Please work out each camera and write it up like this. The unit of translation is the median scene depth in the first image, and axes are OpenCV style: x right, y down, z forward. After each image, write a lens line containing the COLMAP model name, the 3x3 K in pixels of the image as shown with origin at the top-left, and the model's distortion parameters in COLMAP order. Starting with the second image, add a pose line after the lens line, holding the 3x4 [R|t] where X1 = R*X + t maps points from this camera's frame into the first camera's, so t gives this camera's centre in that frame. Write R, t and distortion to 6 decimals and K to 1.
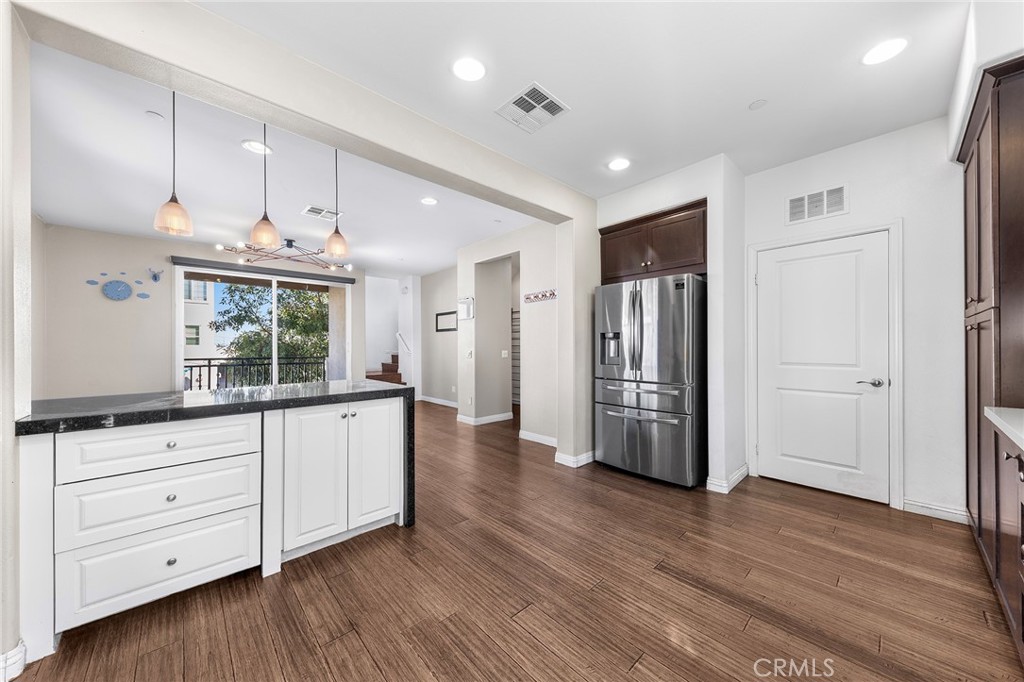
lens RADIAL K [[351.0, 0, 515.8], [0, 351.0, 343.9], [0, 0, 1]] dist [0.008562, -0.000453]
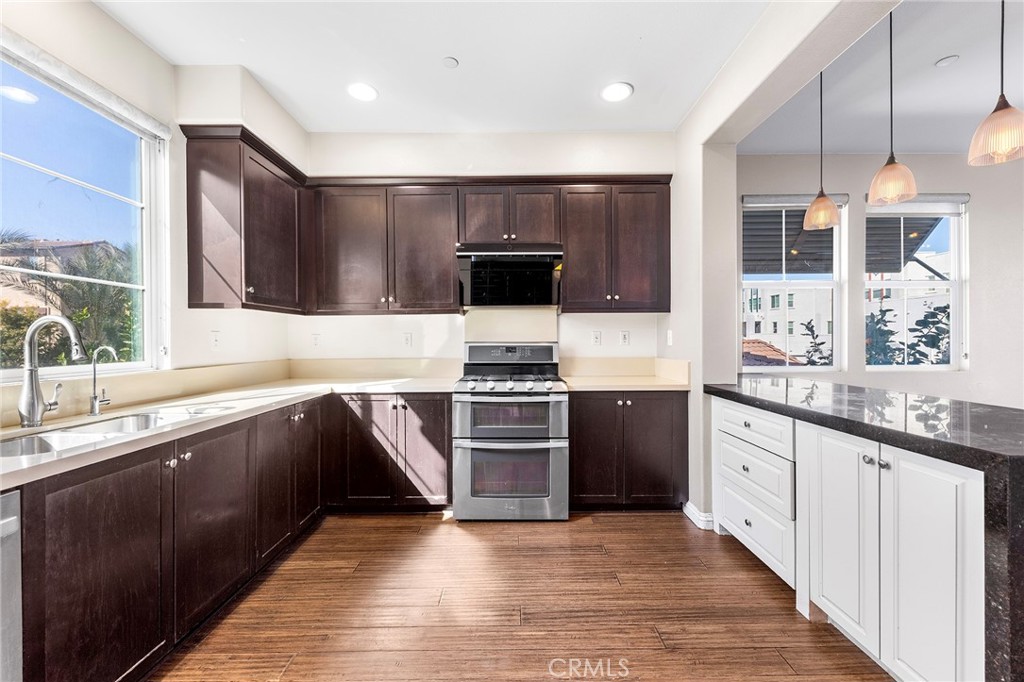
lens RADIAL K [[391.1, 0, 515.3], [0, 391.1, 343.8], [0, 0, 1]] dist [0.006056, -0.001690]
pose [[-0.688134, 0.013387, -0.725460, 0.160096], [0.012028, 0.999903, 0.007042, -0.000821], [0.725484, -0.003880, -0.688229, 0.414081]]
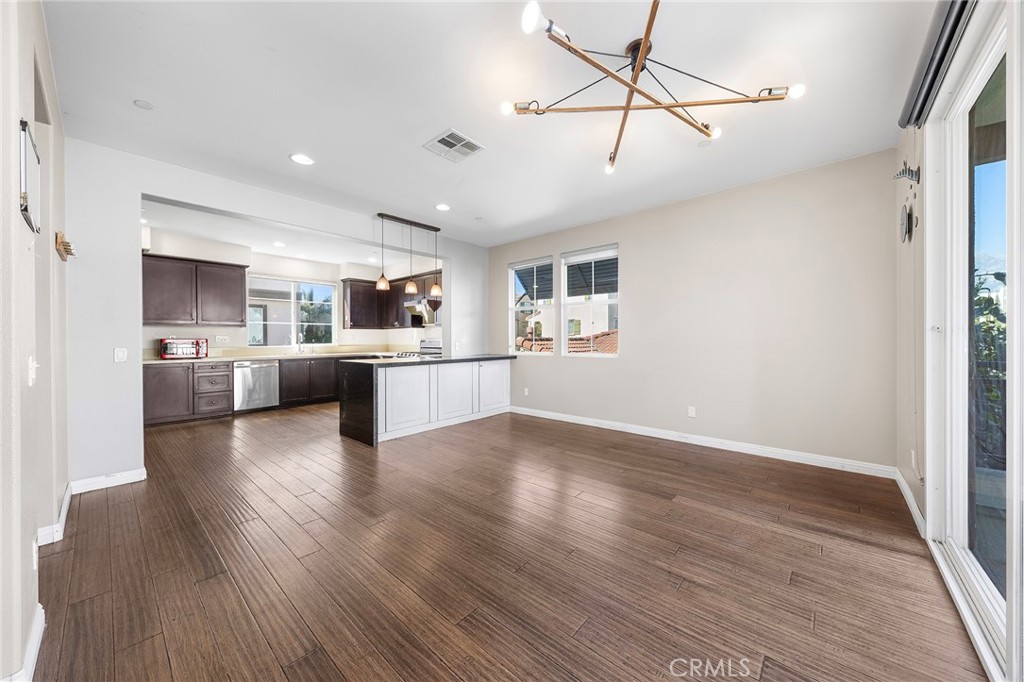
lens RADIAL K [[363.0, 0, 538.6], [0, 363.0, 342.1], [0, 0, 1]] dist [-0.001092, -0.000377]
pose [[-0.991828, 0.011944, -0.127019, -0.473195], [0.012072, 0.999927, -0.000243, 0.018600], [0.127007, -0.001775, -0.991900, 1.354308]]
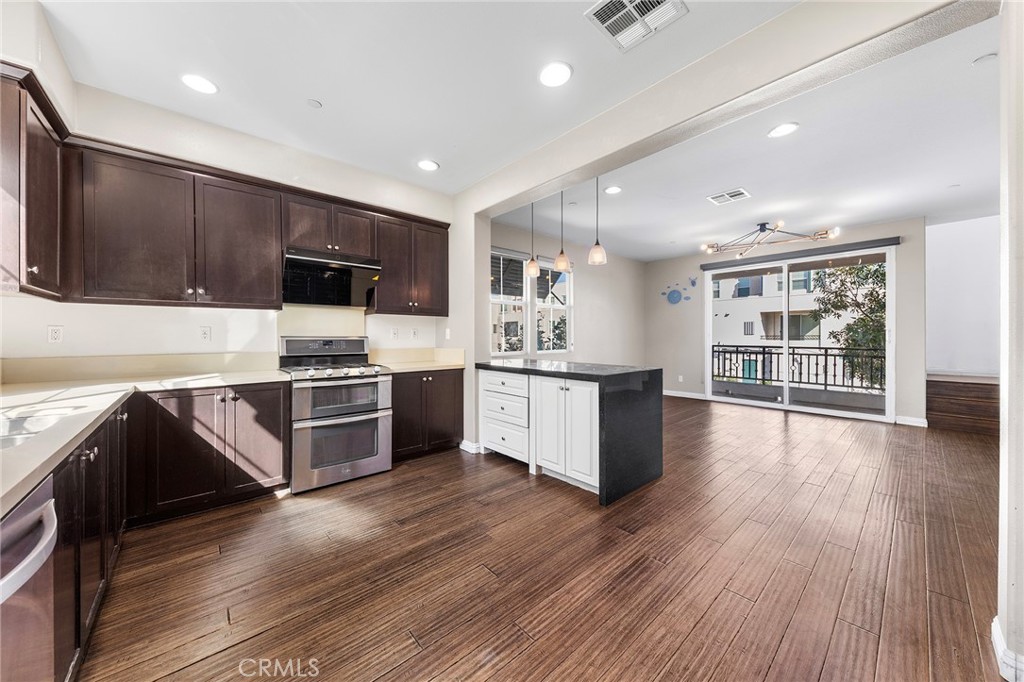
lens RADIAL K [[363.0, 0, 510.8], [0, 363.0, 342.6], [0, 0, 1]] dist [-0.001092, -0.000377]
pose [[-0.027561, 0.020538, -0.999409, 0.360237], [0.007829, 0.999763, 0.020329, 0.000953], [0.999589, -0.007264, -0.027716, 0.342385]]
